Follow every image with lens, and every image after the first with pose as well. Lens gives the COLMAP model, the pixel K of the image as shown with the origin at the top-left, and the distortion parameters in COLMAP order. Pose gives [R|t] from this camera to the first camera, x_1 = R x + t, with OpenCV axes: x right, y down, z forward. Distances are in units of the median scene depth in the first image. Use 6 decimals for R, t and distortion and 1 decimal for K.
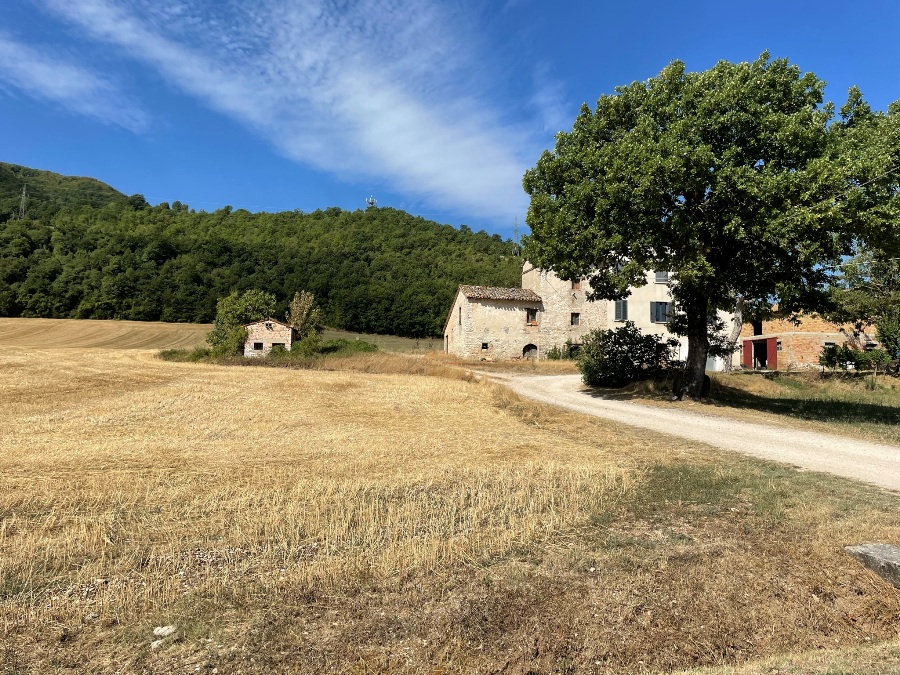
lens RADIAL K [[682.5, 0, 455.5], [0, 682.5, 329.2], [0, 0, 1]] dist [0.094976, -0.124413]
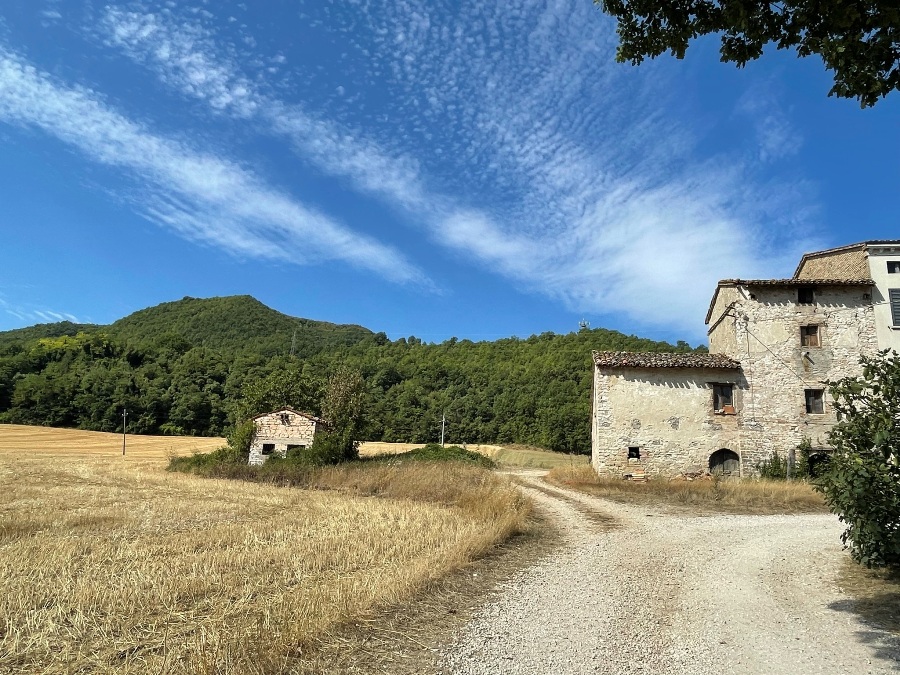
lens RADIAL K [[636.6, 0, 448.7], [0, 636.6, 334.5], [0, 0, 1]] dist [0.000580, -0.002413]
pose [[0.938373, -0.058615, -0.340618, 0.081894], [-0.004838, 0.983190, -0.182519, 0.025177], [0.345591, 0.172919, 0.922316, 0.448721]]
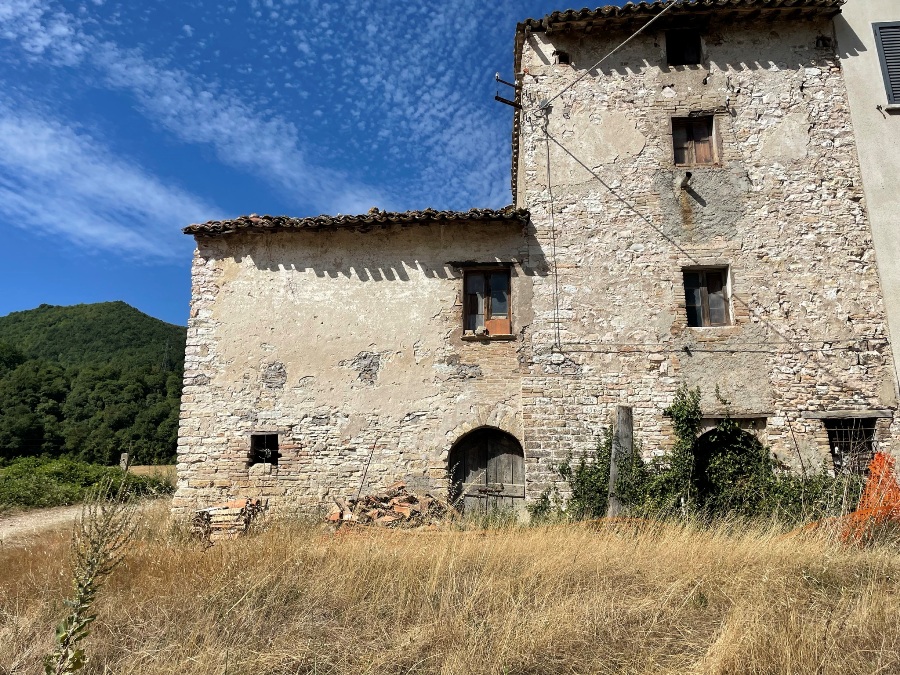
lens RADIAL K [[682.7, 0, 444.7], [0, 682.7, 335.8], [0, 0, 1]] dist [0.093352, -0.123118]
pose [[0.968743, -0.086148, -0.232627, 0.146811], [0.041552, 0.980865, -0.190204, 0.032779], [0.244562, 0.174593, 0.953786, 0.790868]]
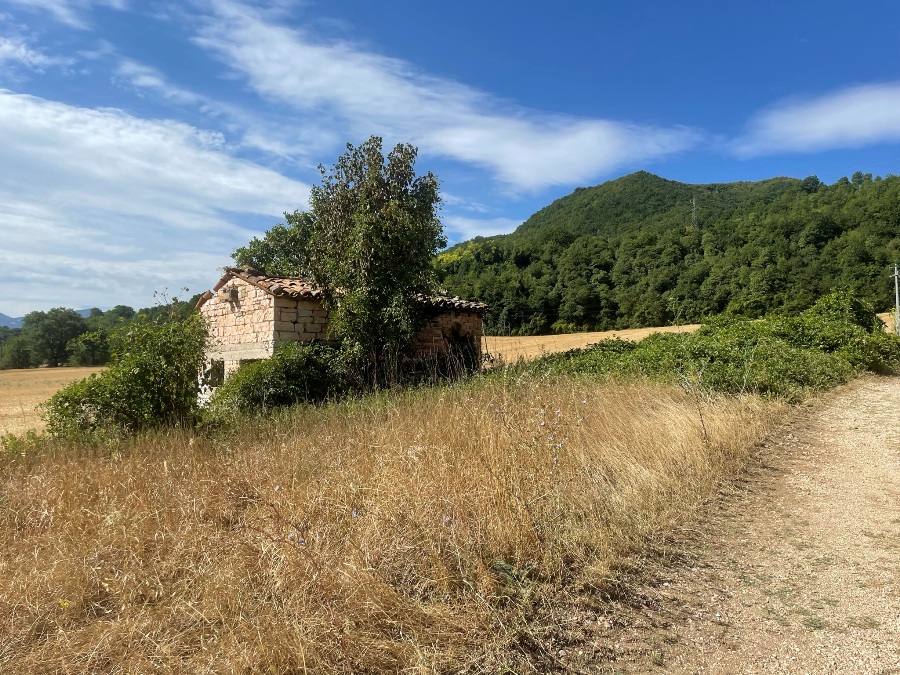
lens RADIAL K [[682.5, 0, 455.5], [0, 682.5, 329.2], [0, 0, 1]] dist [0.094976, -0.124413]
pose [[0.565360, -0.081771, -0.820781, -0.001396], [0.080625, 0.995787, -0.043672, 0.025093], [0.820894, -0.041485, 0.569572, 0.859411]]
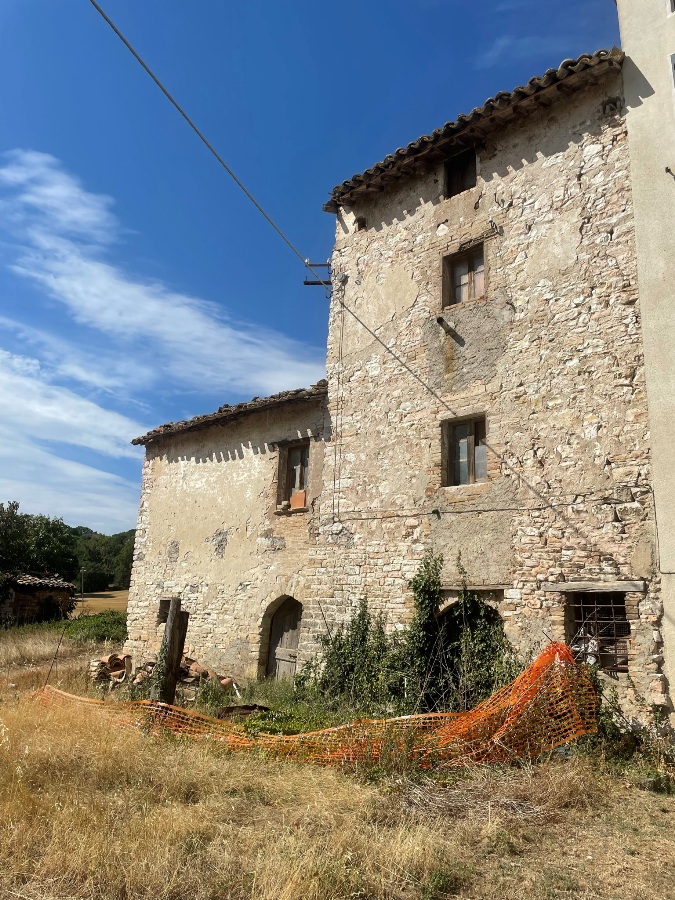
lens RADIAL K [[682.5, 0, 330.1], [0, 682.5, 447.8], [0, 0, 1]] dist [0.094976, -0.124413]
pose [[0.618871, -0.196891, -0.760416, 0.293653], [0.027627, 0.972933, -0.229432, 0.025763], [0.785007, 0.120981, 0.607559, 0.864250]]
